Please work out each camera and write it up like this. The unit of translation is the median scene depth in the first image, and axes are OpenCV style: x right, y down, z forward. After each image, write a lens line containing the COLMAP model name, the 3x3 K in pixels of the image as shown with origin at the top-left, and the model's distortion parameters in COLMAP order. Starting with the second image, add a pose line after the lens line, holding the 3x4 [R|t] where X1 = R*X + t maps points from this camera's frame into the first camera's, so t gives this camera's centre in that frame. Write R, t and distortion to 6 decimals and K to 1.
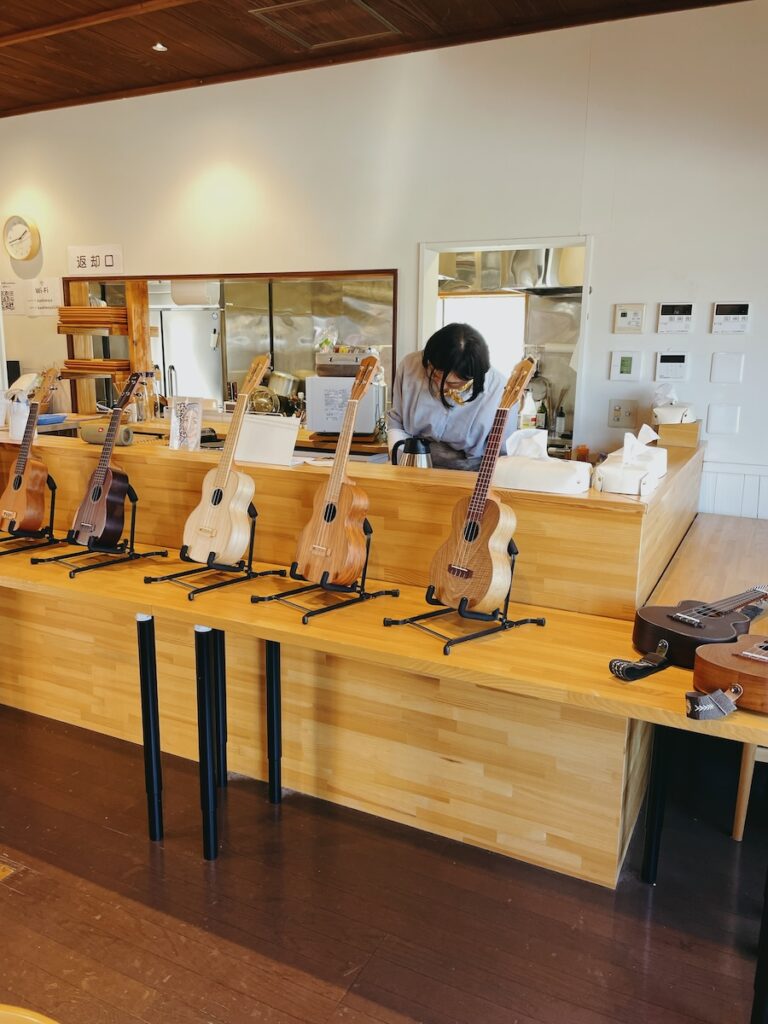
lens RADIAL K [[780.1, 0, 388.4], [0, 780.1, 513.7], [0, 0, 1]] dist [0.046668, -0.055040]
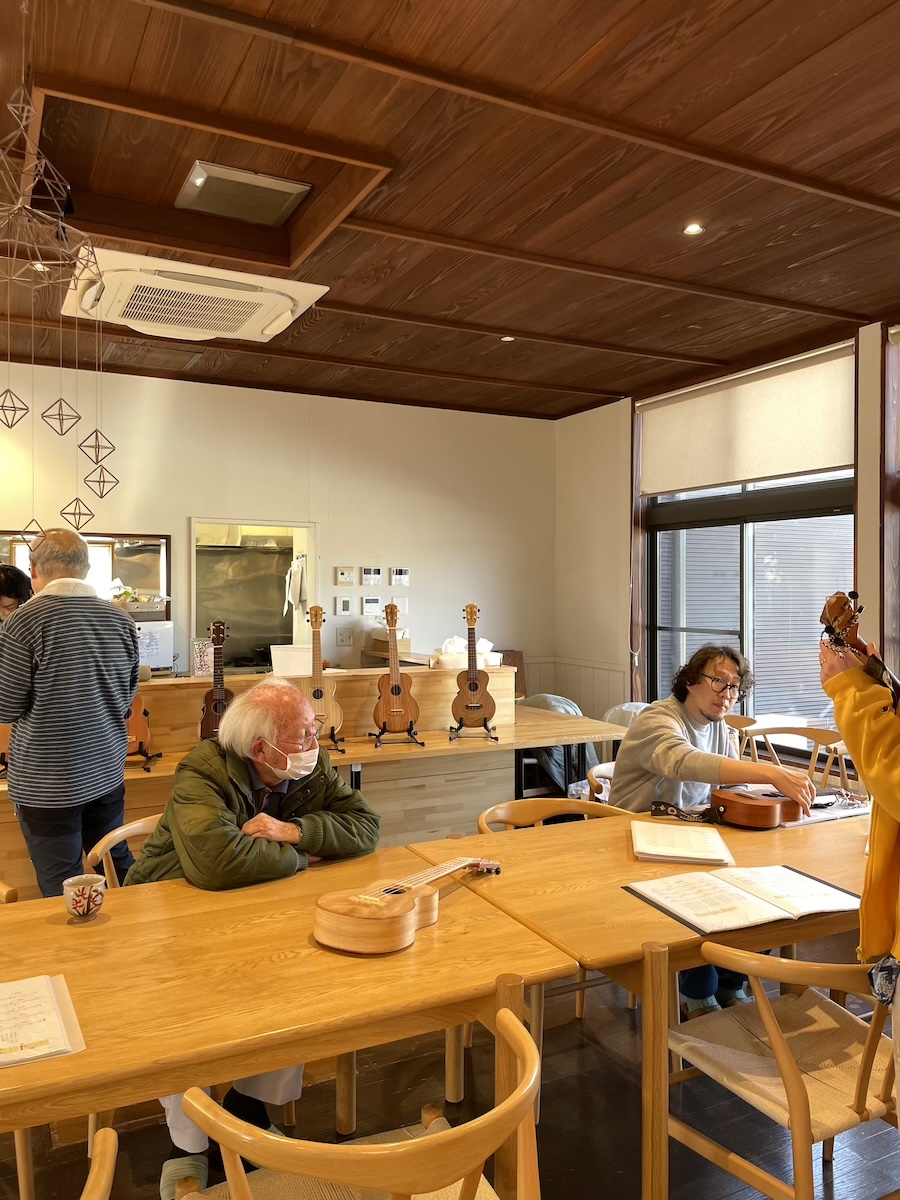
lens RADIAL K [[914.2, 0, 450.0], [0, 914.2, 598.0], [0, 0, 1]] dist [0.046668, -0.055040]
pose [[0.581885, -0.020345, 0.813016, -0.945361], [0.171338, 0.980316, -0.098097, 0.007326], [-0.795018, 0.196382, 0.573917, -0.182352]]
